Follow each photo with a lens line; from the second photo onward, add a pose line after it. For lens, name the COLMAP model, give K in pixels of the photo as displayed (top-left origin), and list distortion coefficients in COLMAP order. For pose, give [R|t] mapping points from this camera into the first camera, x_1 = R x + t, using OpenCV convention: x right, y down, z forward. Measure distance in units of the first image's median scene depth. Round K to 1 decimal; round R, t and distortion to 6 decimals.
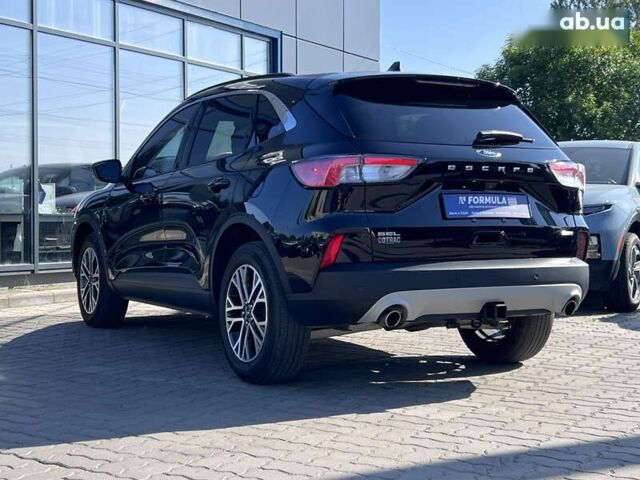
lens RADIAL K [[953.1, 0, 313.7], [0, 953.1, 224.0], [0, 0, 1]] dist [0.125274, -0.060005]
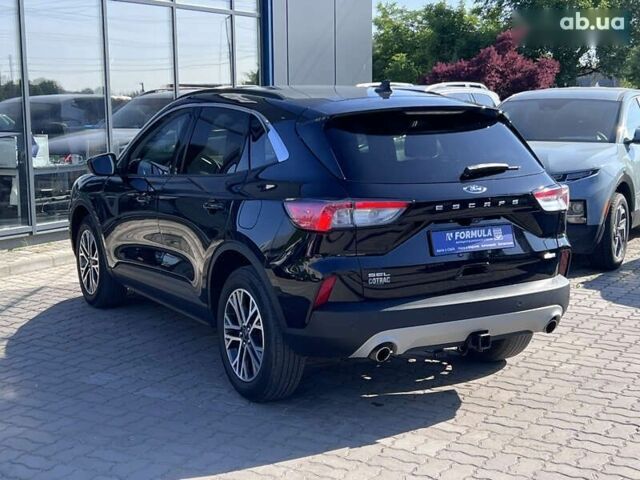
lens RADIAL K [[953.5, 0, 320.0], [0, 953.5, 240.0], [0, 0, 1]] dist [0.126698, -0.087167]
pose [[0.999845, -0.012535, 0.012350, 0.001530], [0.010789, 0.991115, 0.132568, -0.149569], [-0.013902, -0.132414, 0.991097, -0.027653]]
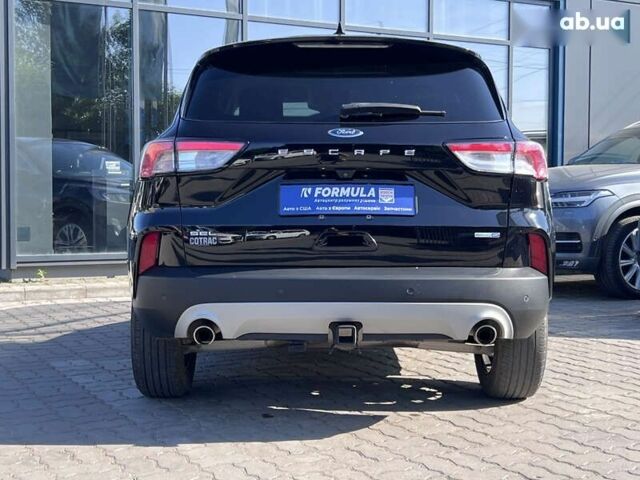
lens RADIAL K [[955.8, 0, 307.1], [0, 955.8, 238.3], [0, 0, 1]] dist [0.111806, -0.098238]
pose [[0.875376, 0.018544, -0.483088, 0.505110], [-0.005031, 0.999559, 0.029254, -0.009360], [0.483417, -0.023178, 0.875083, 0.280327]]
